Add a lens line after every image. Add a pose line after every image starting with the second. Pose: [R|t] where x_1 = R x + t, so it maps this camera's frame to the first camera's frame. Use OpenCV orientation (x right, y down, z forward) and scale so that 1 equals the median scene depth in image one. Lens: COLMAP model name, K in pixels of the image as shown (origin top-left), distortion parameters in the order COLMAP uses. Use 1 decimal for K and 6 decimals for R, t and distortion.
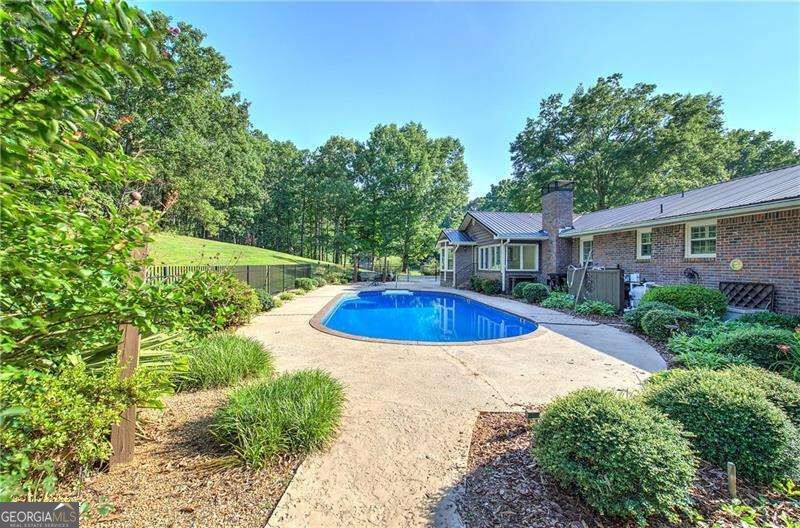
lens RADIAL K [[352.5, 0, 404.3], [0, 352.5, 256.0], [0, 0, 1]] dist [-0.000353, 0.000107]
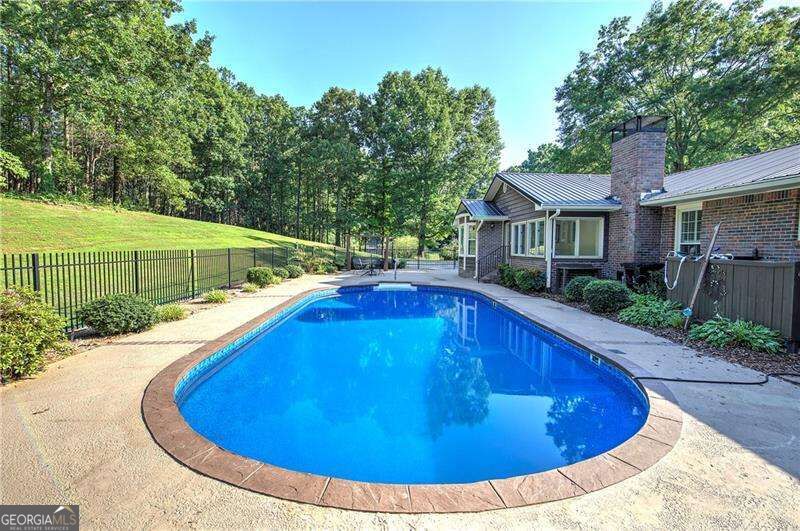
lens RADIAL K [[383.9, 0, 404.9], [0, 383.9, 261.8], [0, 0, 1]] dist [0.005506, 0.000076]
pose [[0.998094, 0.002837, -0.061653, 0.025400], [0.001249, 0.997810, 0.066127, 0.000373], [0.061705, -0.066078, 0.995905, 0.121362]]
